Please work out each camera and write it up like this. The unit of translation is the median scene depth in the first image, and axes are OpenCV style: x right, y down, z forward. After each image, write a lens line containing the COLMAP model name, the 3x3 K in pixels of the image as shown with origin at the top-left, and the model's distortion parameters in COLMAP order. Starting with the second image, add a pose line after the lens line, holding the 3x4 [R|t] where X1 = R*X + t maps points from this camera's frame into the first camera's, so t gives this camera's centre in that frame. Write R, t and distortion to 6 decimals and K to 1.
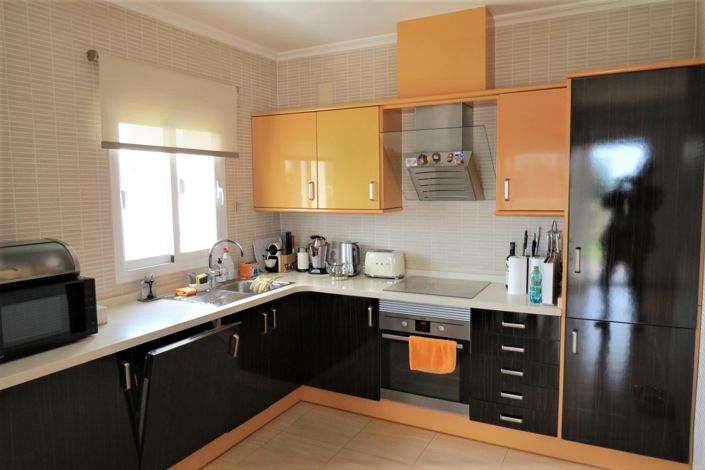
lens RADIAL K [[495.0, 0, 347.8], [0, 495.0, 231.7], [0, 0, 1]] dist [-0.034866, 0.001670]
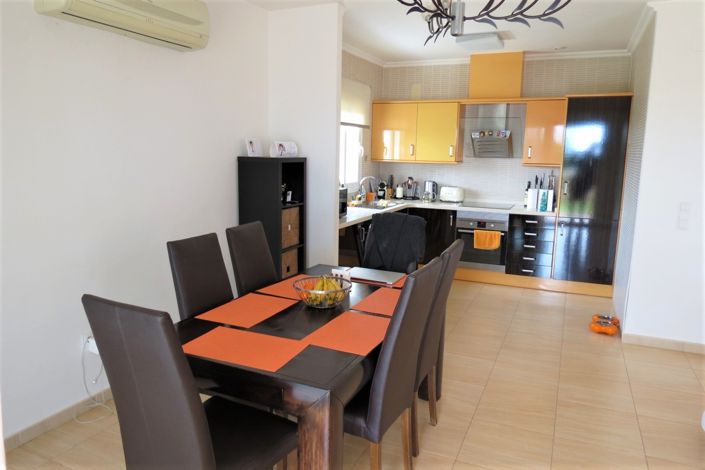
lens RADIAL K [[495.0, 0, 347.8], [0, 495.0, 231.7], [0, 0, 1]] dist [-0.034866, 0.001670]
pose [[0.997070, 0.016520, 0.074694, -0.463725], [-0.022014, 0.997064, 0.073338, 0.087084], [-0.073264, -0.074767, 0.994506, -0.772638]]
